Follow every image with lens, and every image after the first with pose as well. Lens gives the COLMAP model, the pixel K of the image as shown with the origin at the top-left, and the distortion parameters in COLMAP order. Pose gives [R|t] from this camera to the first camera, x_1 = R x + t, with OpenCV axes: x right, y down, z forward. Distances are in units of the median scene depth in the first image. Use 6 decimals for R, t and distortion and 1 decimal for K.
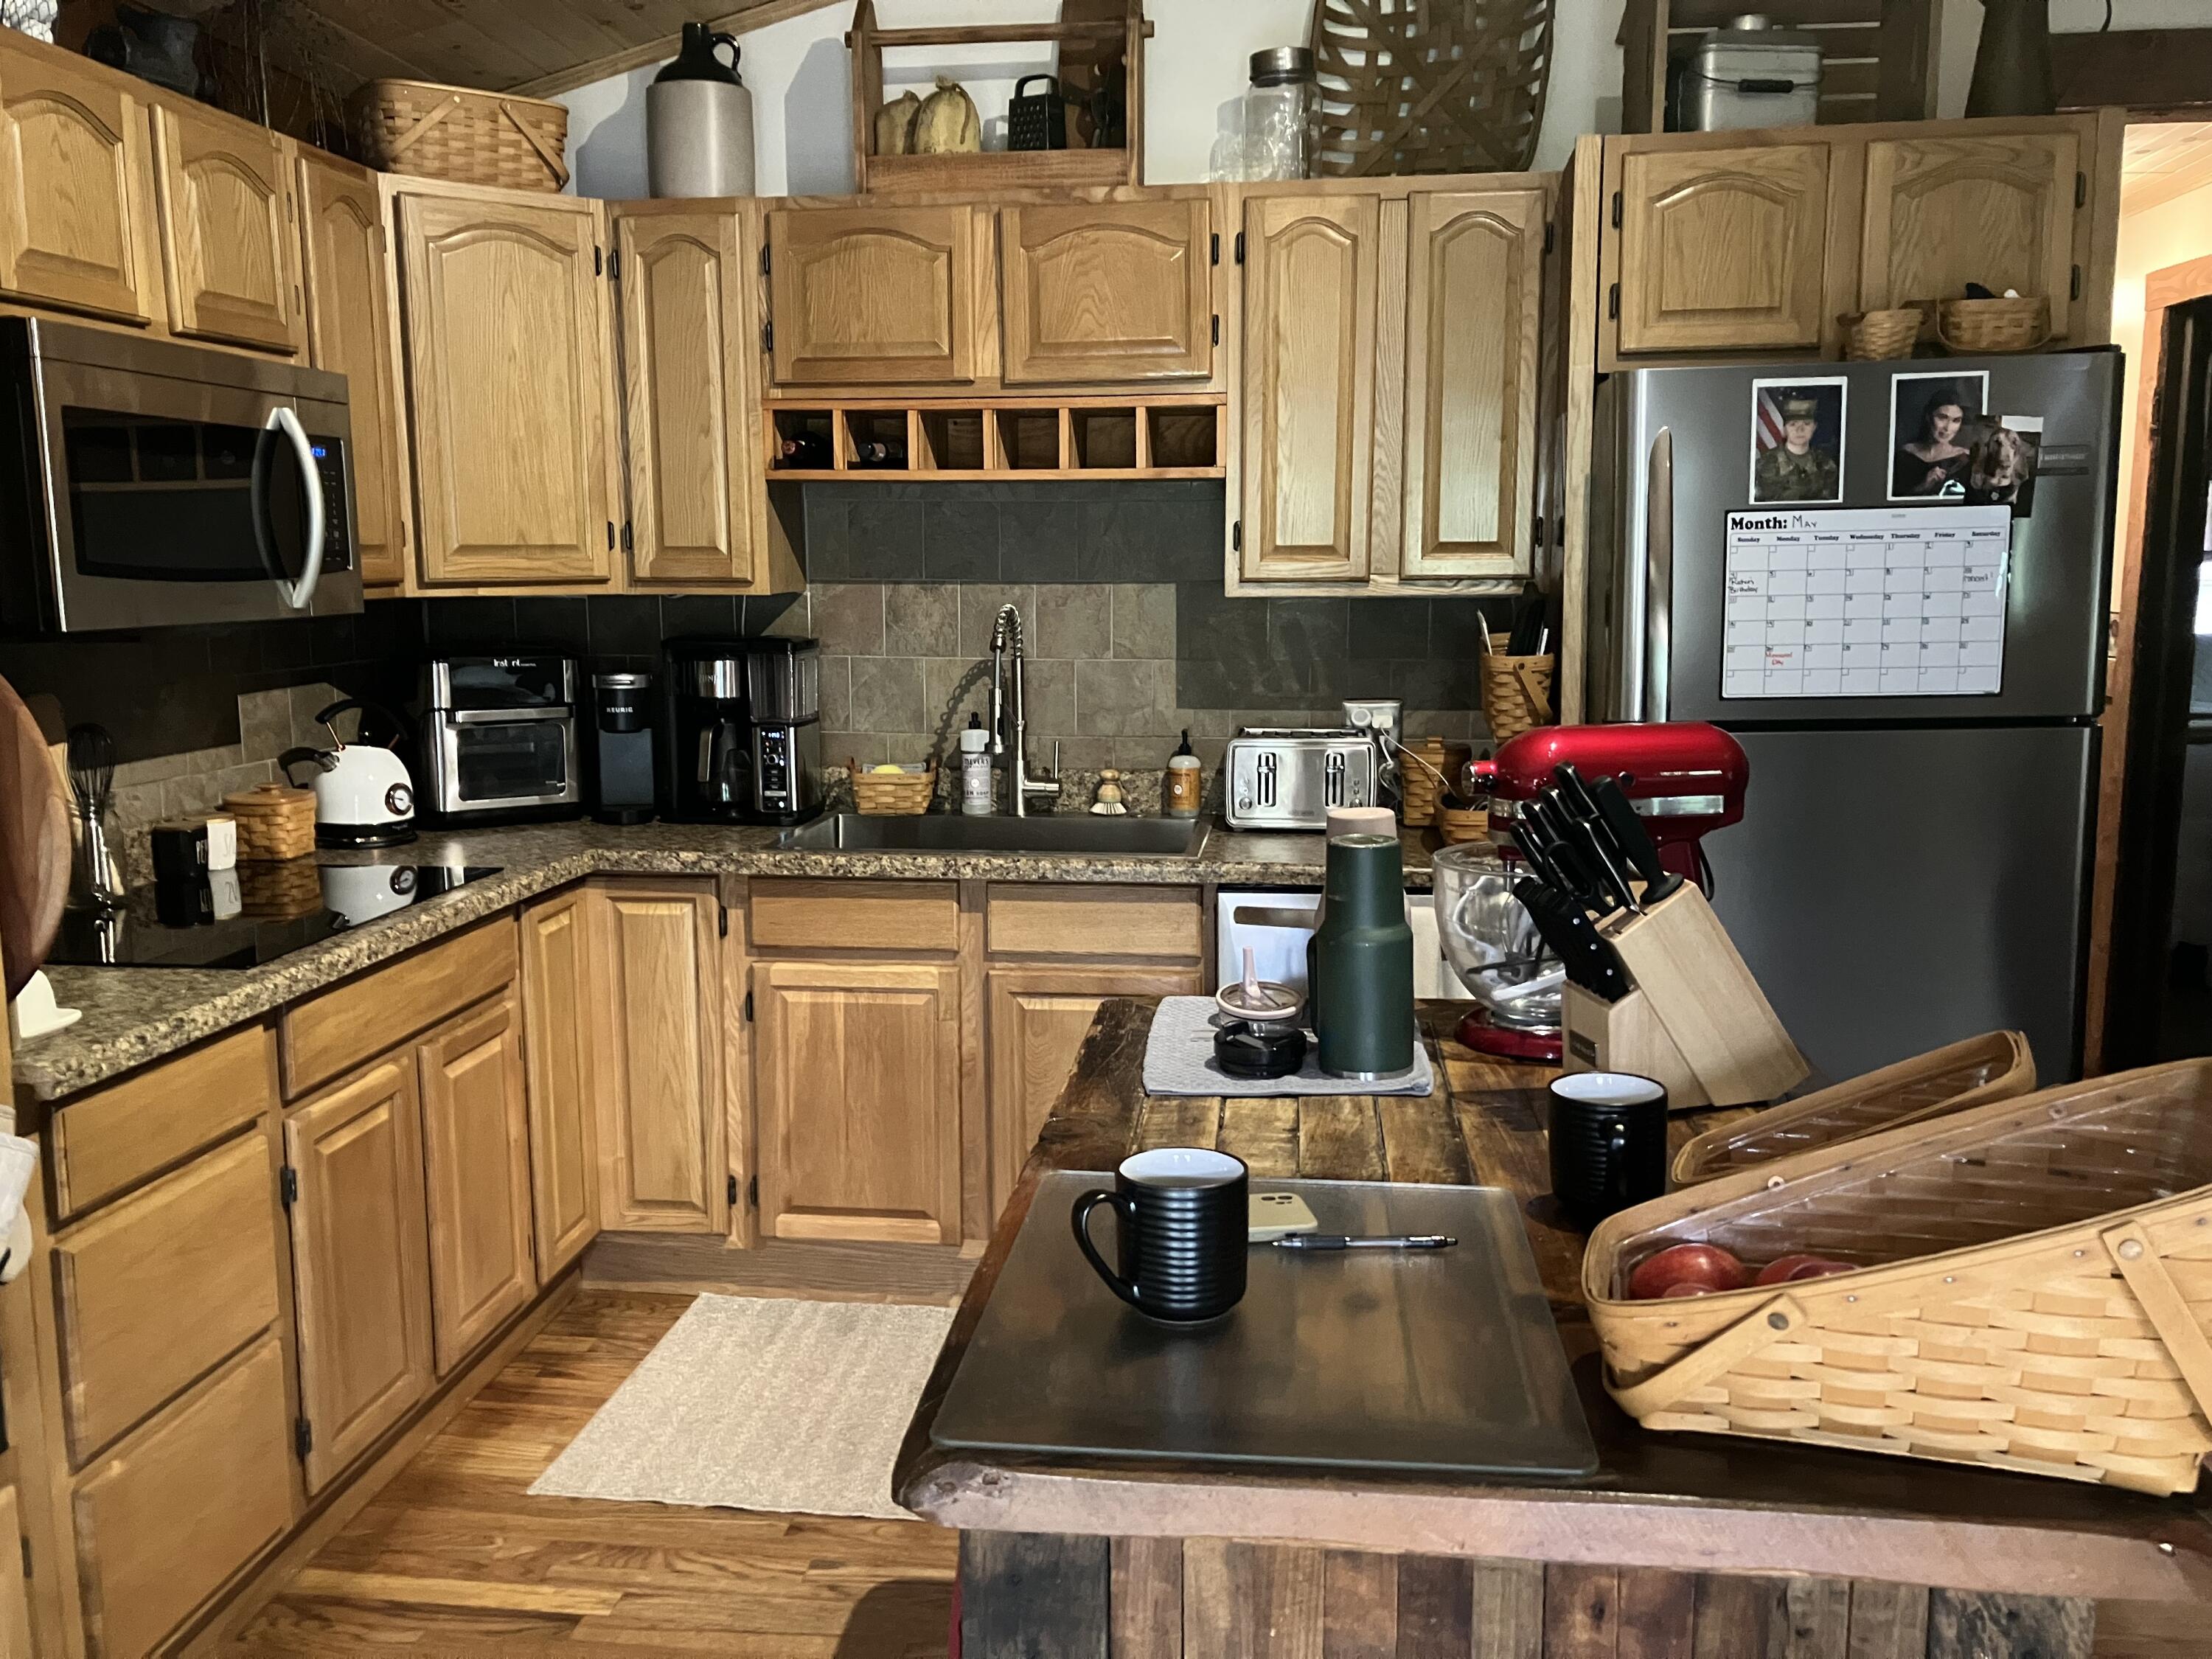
lens RADIAL K [[1814.8, 0, 1091.3], [0, 1814.8, 828.6], [0, 0, 1]] dist [0.024673, -0.034712]
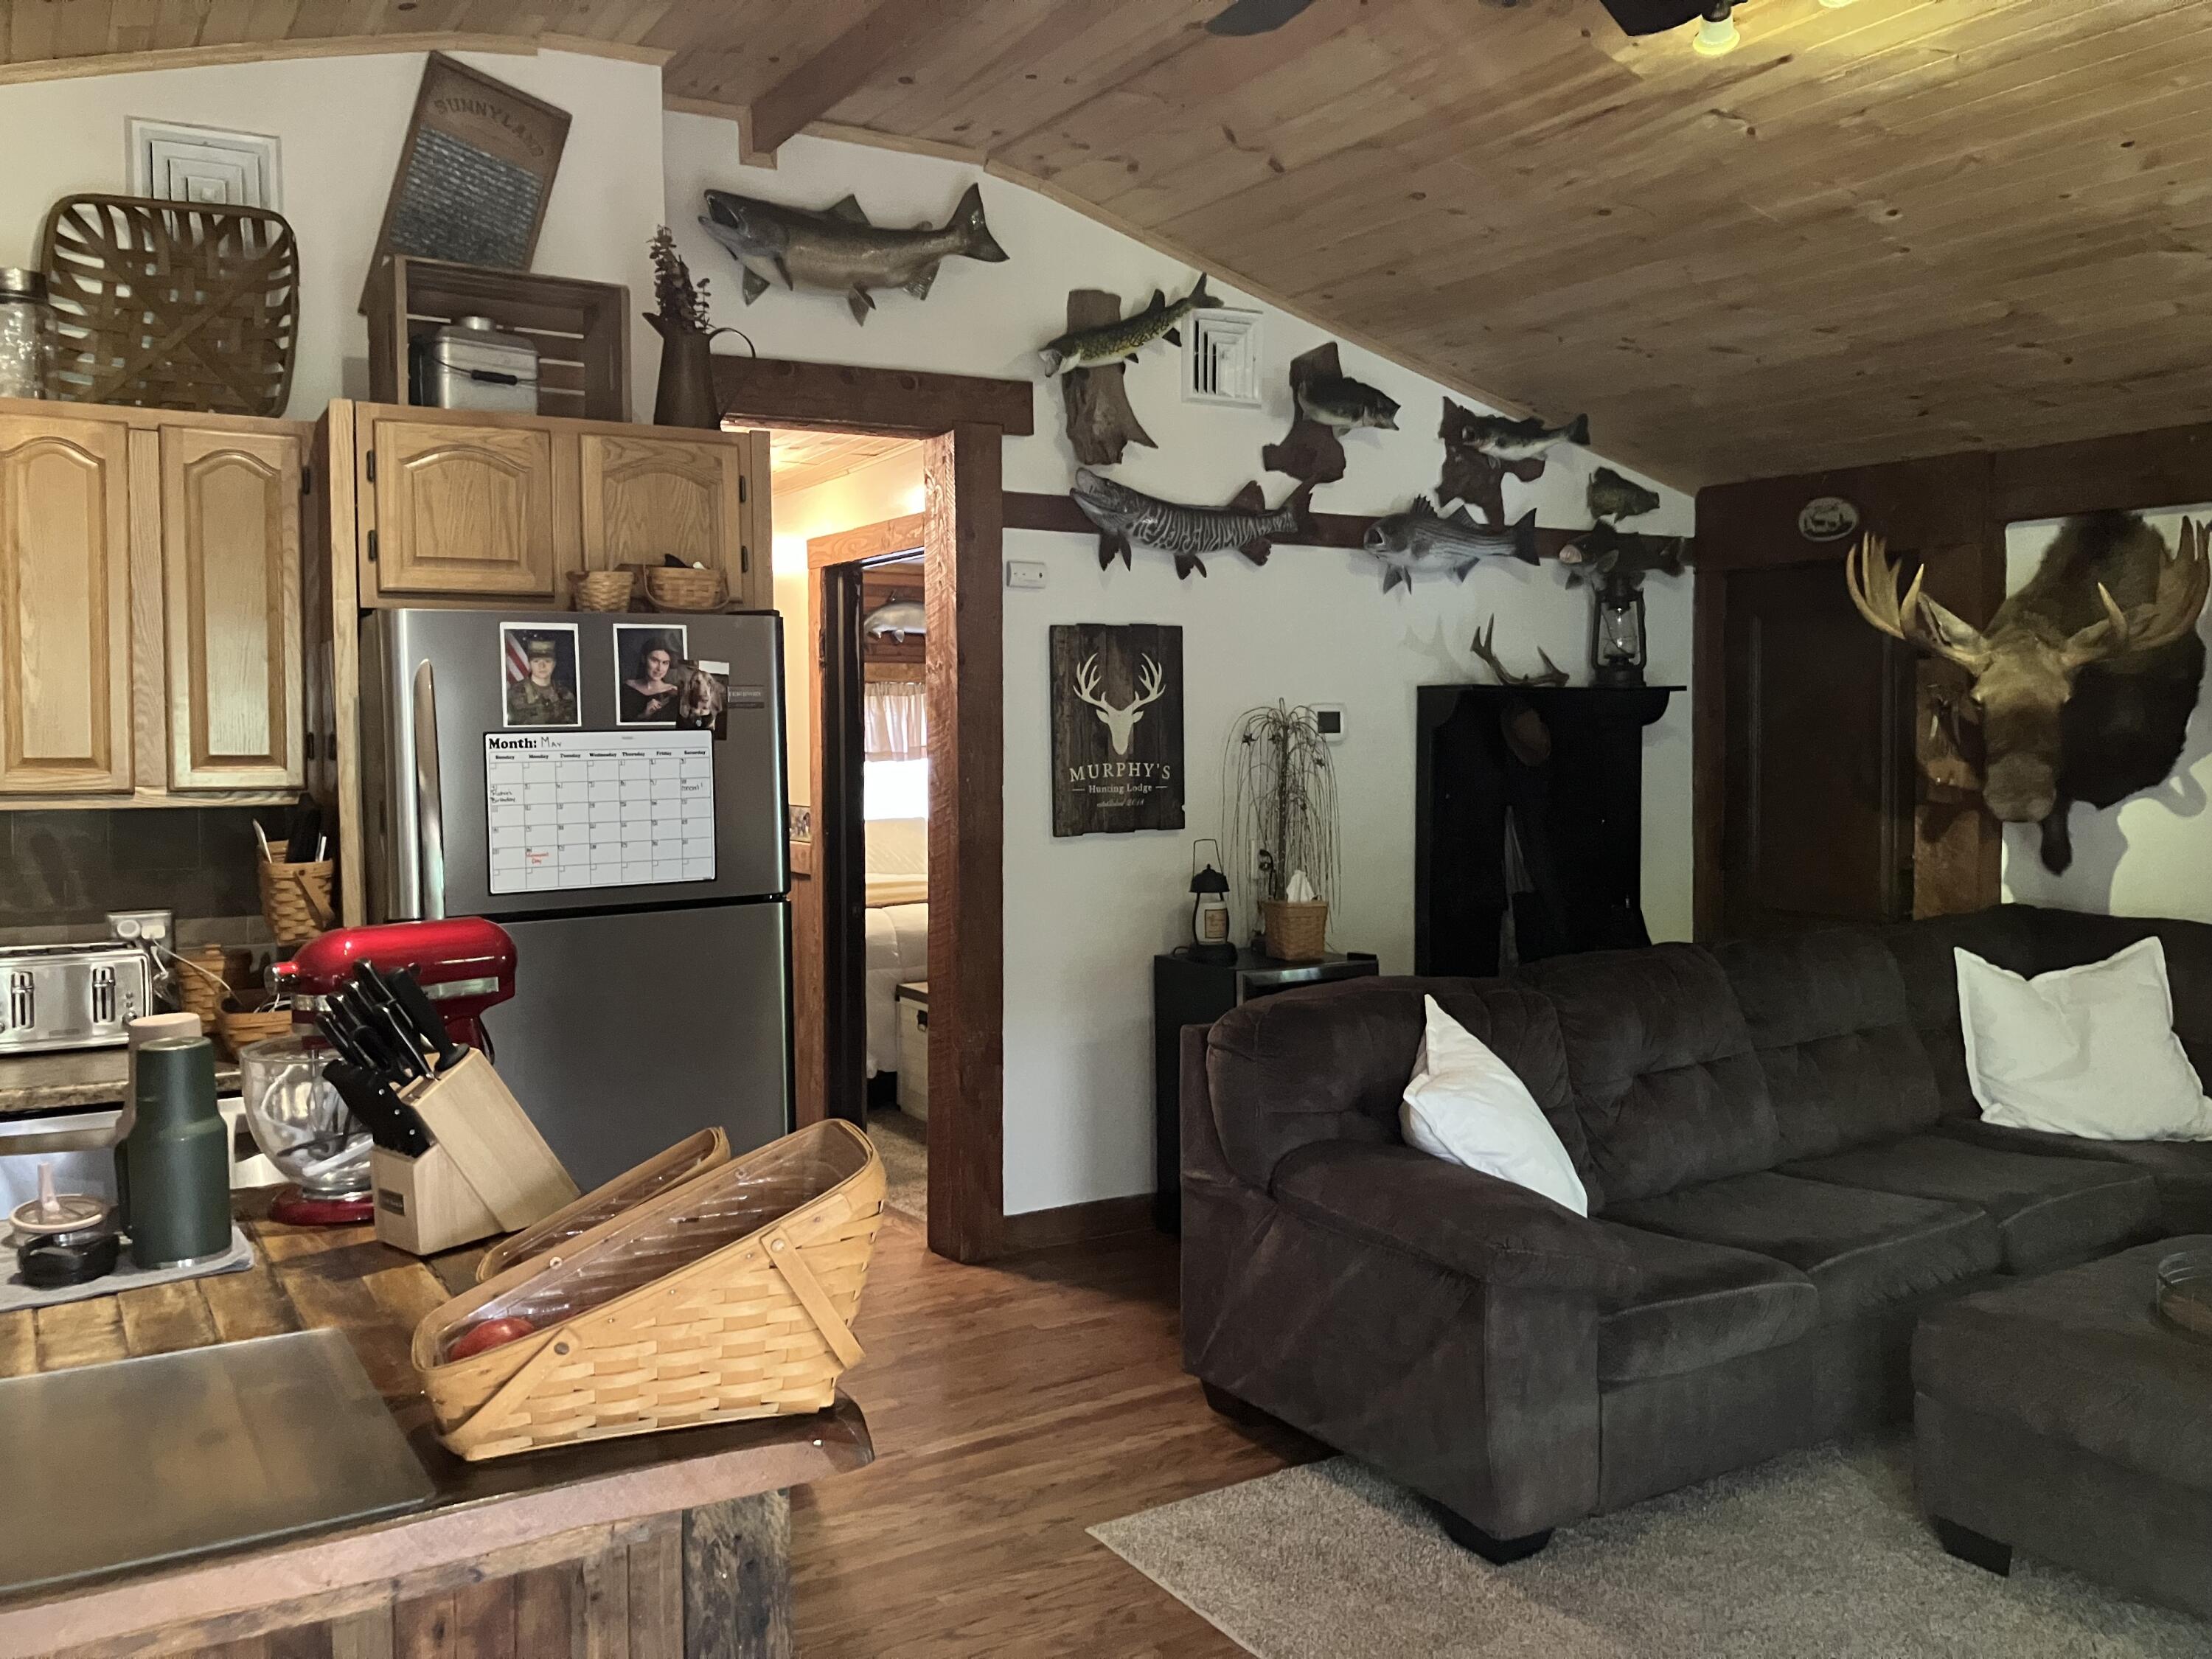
lens RADIAL K [[1814.8, 0, 1108.3], [0, 1814.8, 815.5], [0, 0, 1]] dist [0.024673, -0.034712]
pose [[0.788794, -0.022868, 0.614233, -0.051070], [0.090388, 0.992759, -0.079115, 0.005205], [-0.607976, 0.117924, 0.785149, -0.145659]]
